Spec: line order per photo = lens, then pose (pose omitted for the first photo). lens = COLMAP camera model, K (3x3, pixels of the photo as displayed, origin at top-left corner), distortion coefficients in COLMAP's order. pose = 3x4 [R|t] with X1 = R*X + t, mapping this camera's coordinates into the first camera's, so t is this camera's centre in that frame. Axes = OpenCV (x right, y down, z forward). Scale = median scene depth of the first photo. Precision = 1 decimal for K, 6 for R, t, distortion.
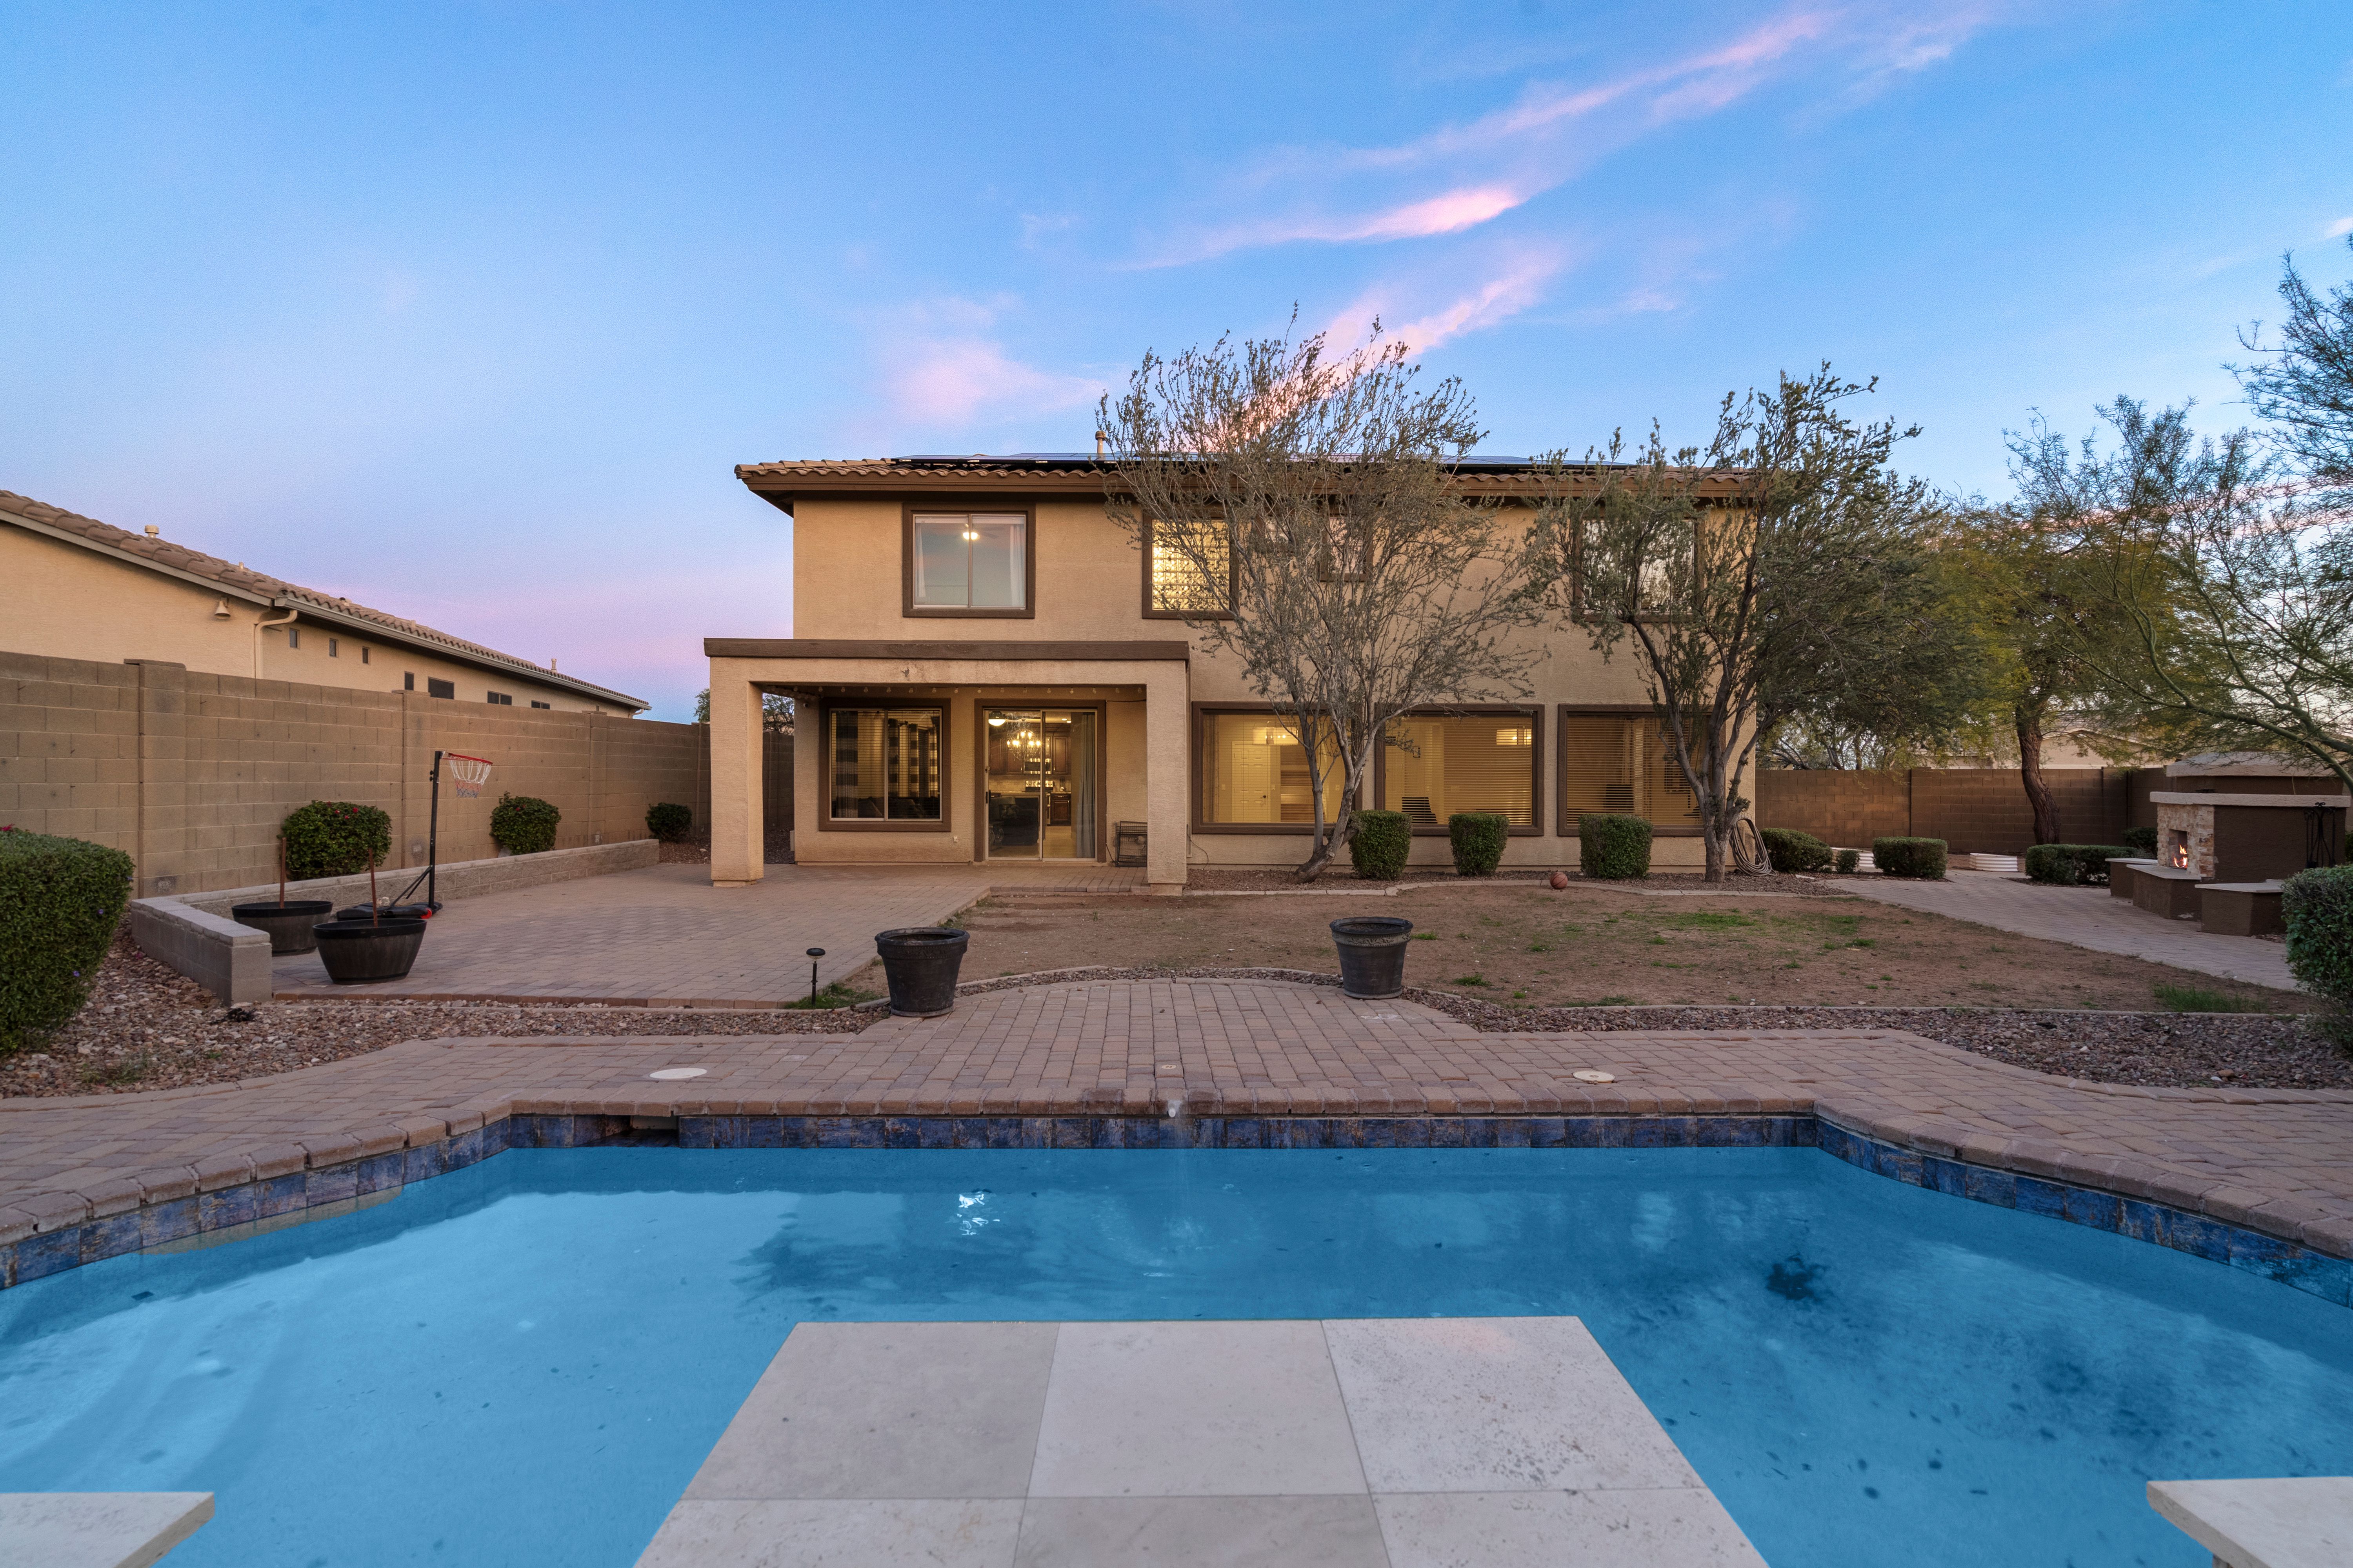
lens RADIAL K [[1039.0, 0, 1164.6], [0, 1039.0, 820.2], [0, 0, 1]] dist [-0.007165, -0.000100]
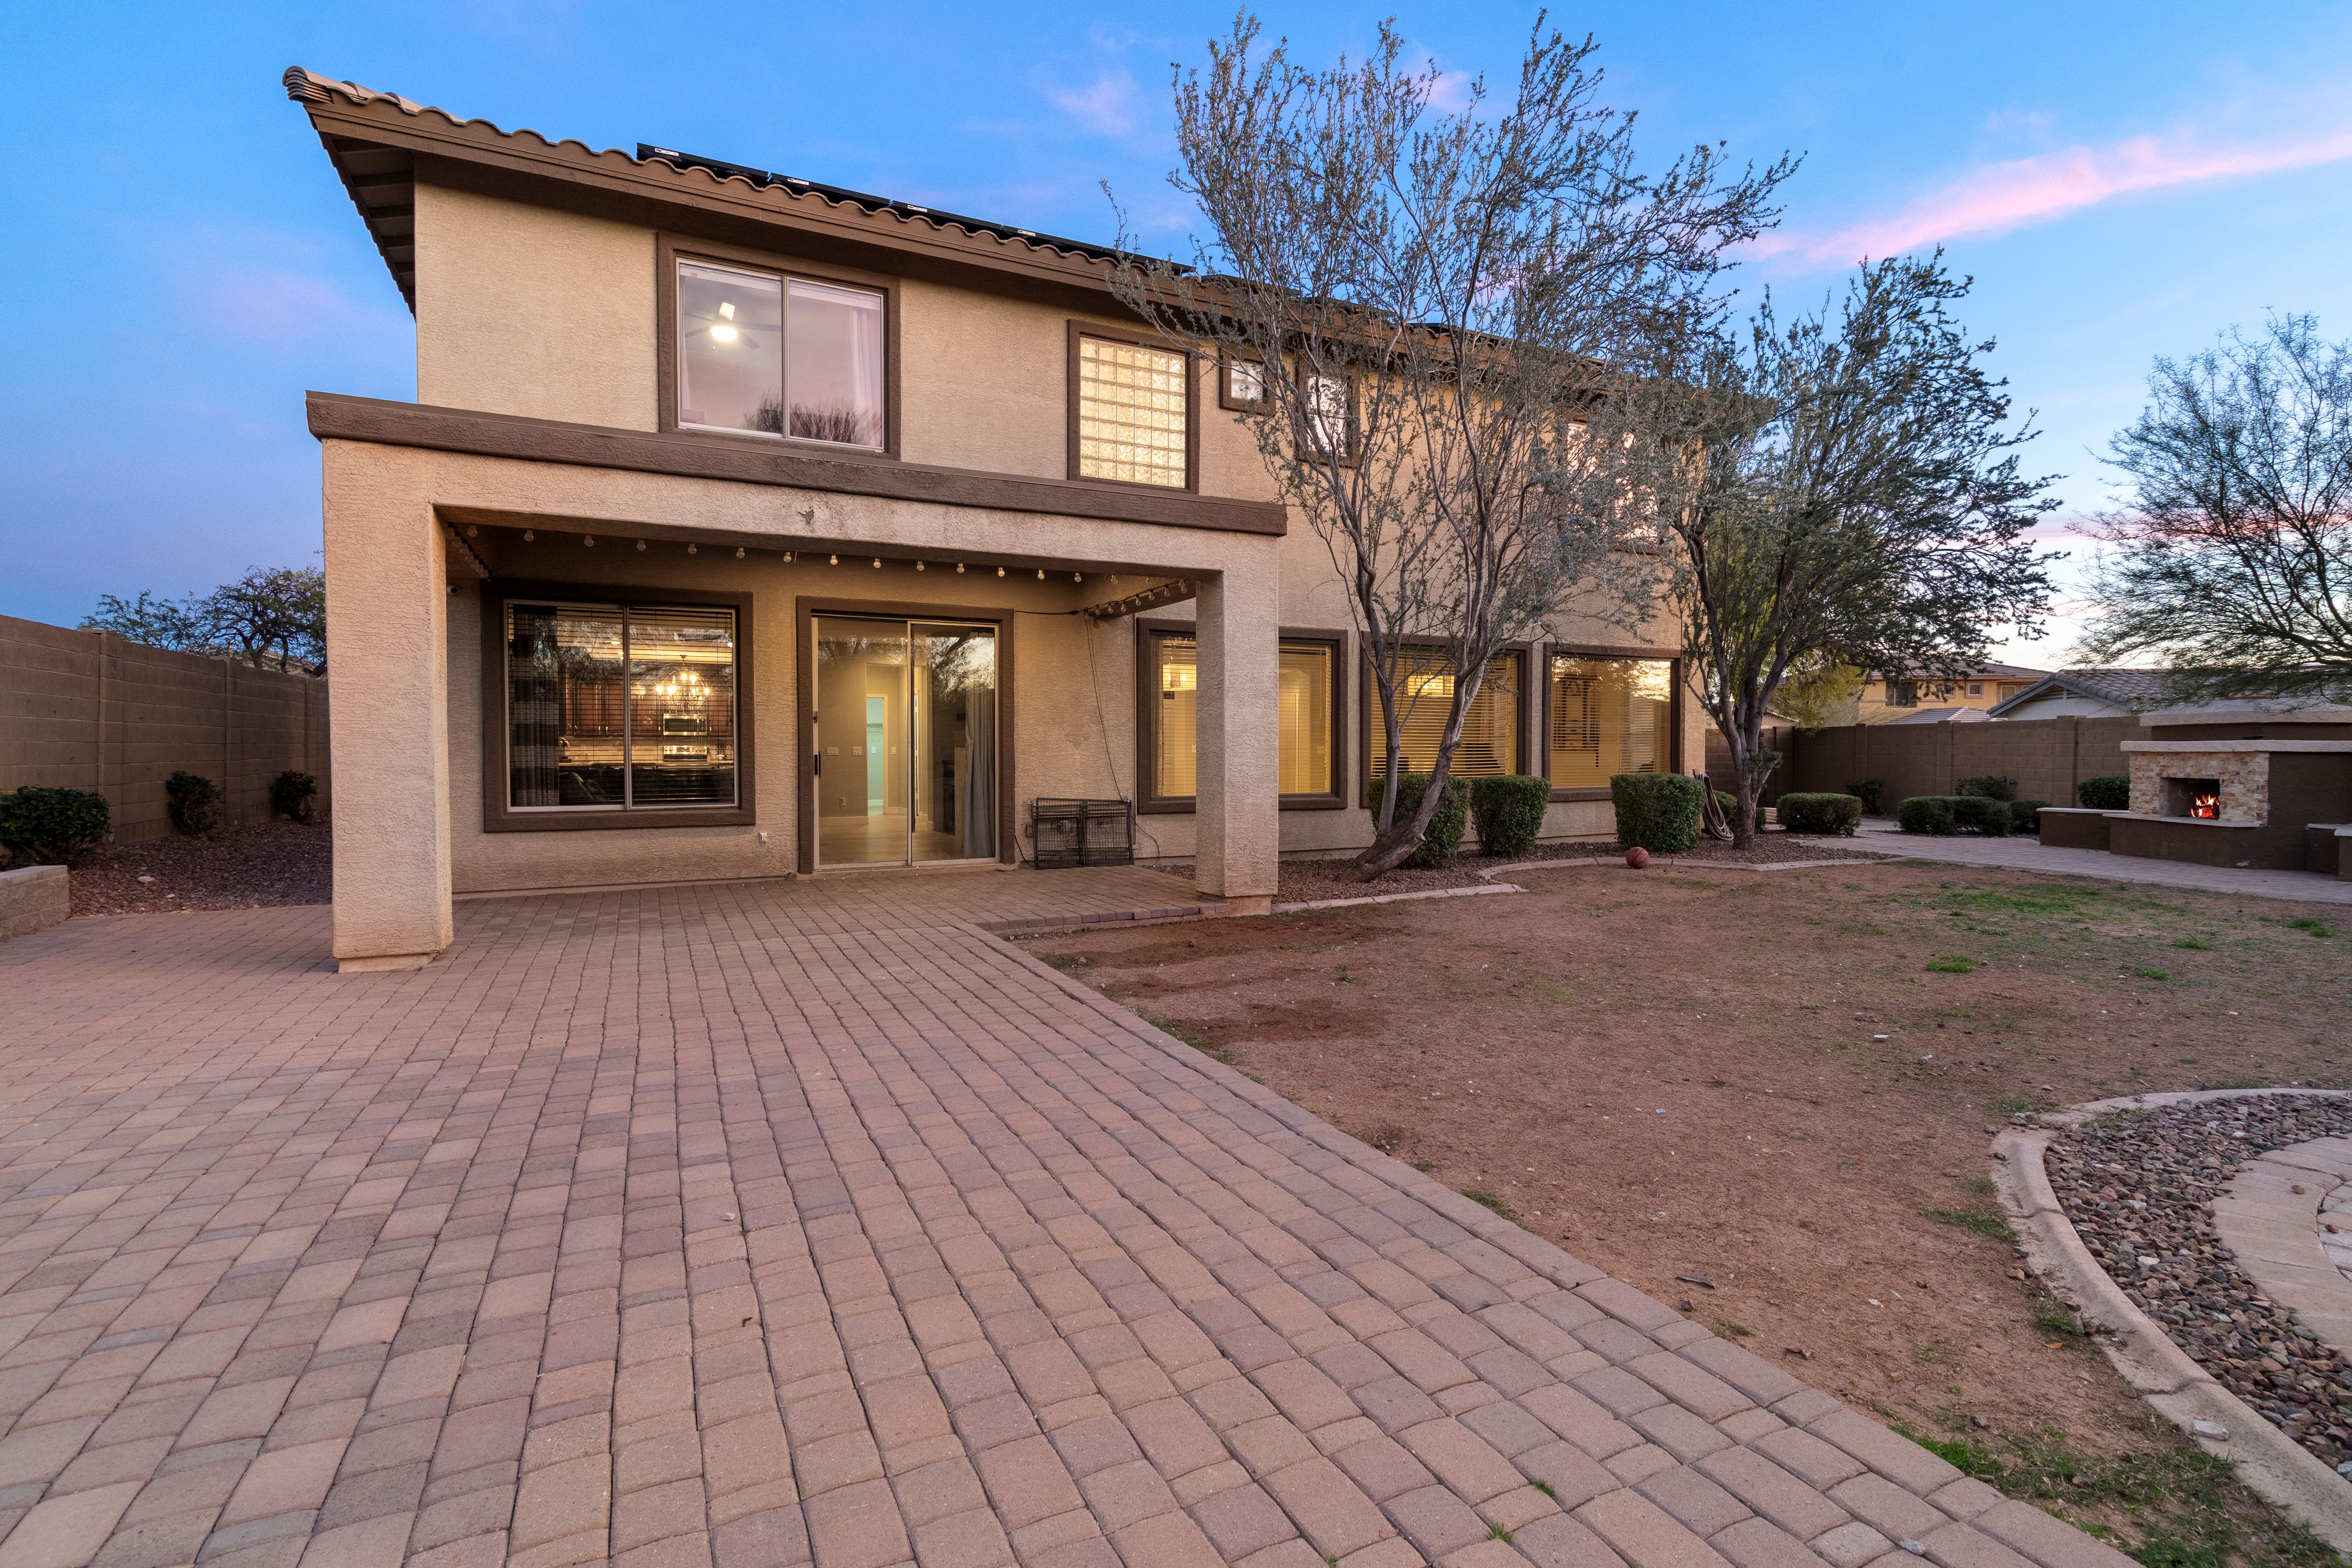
lens RADIAL K [[1063.8, 0, 1173.0], [0, 1063.8, 790.8], [0, 0, 1]] dist [-0.000948, 0.000263]
pose [[0.895443, -0.023545, 0.444553, -0.317389], [0.024252, 0.999697, 0.004098, -0.005730], [-0.444515, 0.007111, 0.895743, 0.447816]]
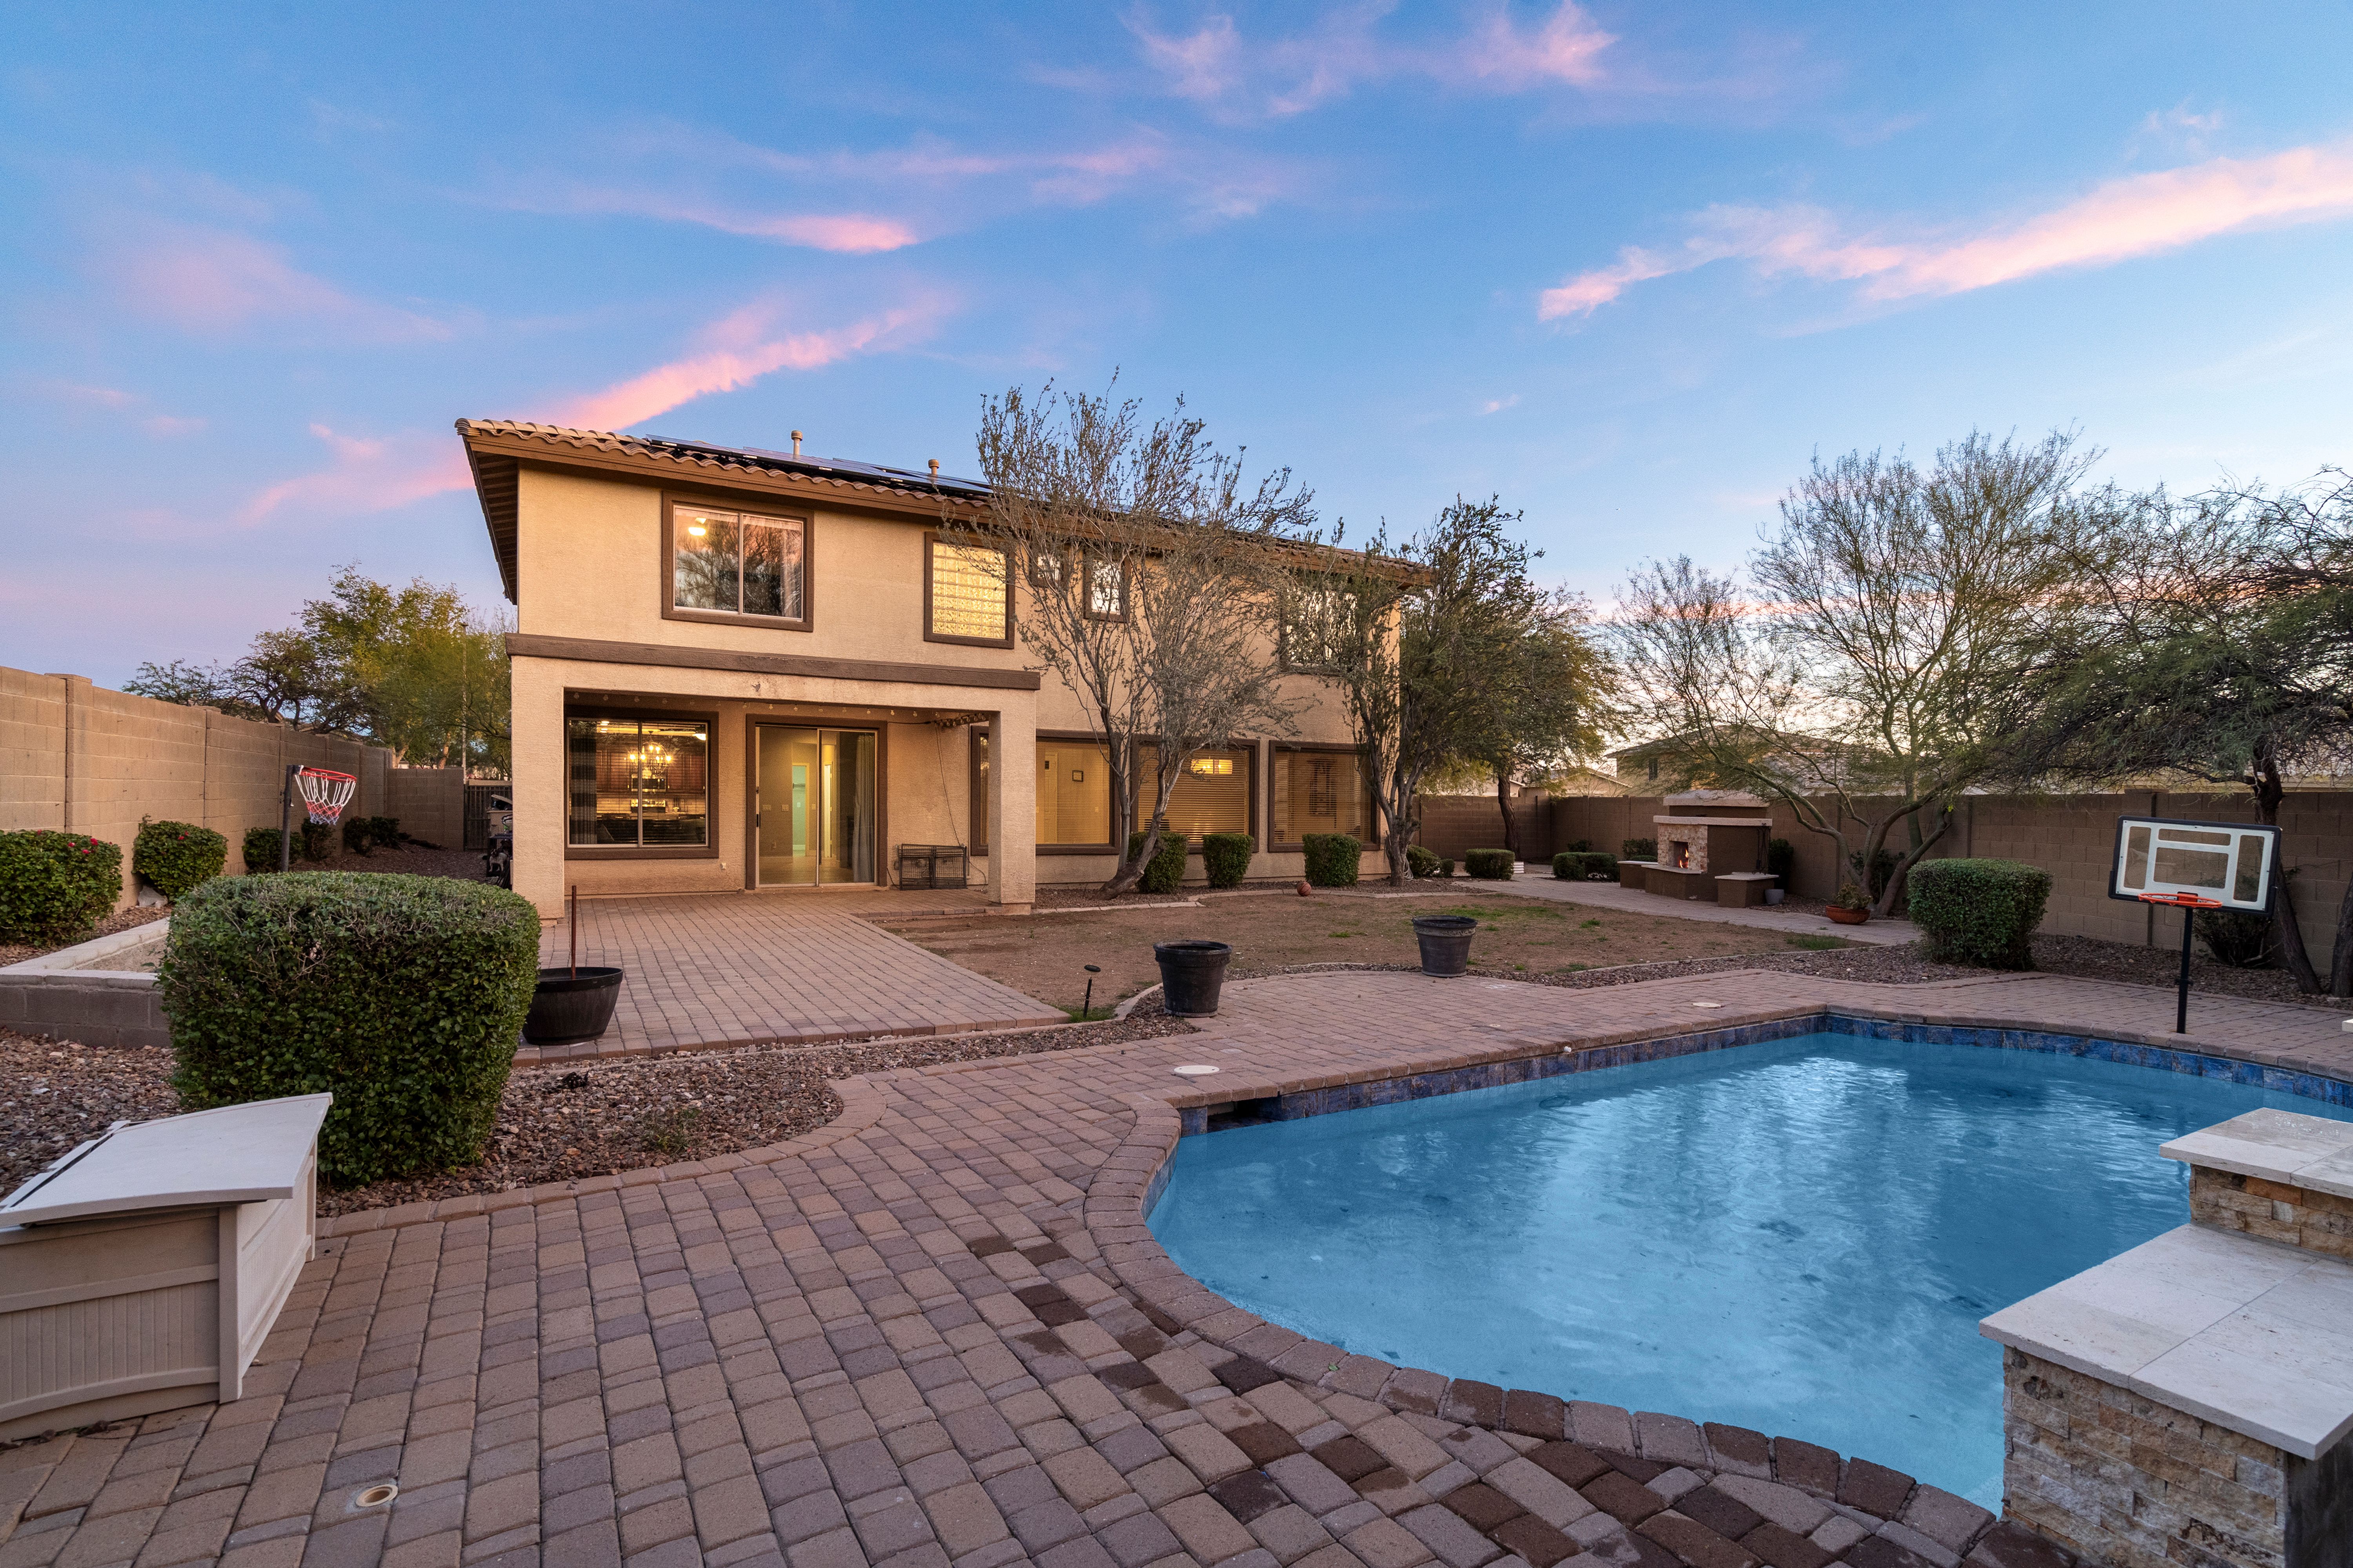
lens RADIAL K [[1064.7, 0, 1131.6], [0, 1064.7, 858.5], [0, 0, 1]] dist [-0.004947, -0.000090]
pose [[0.884133, -0.018717, 0.466860, -0.392526], [0.010384, 0.999738, 0.020415, -0.004827], [-0.467120, -0.013202, 0.884095, -0.000711]]
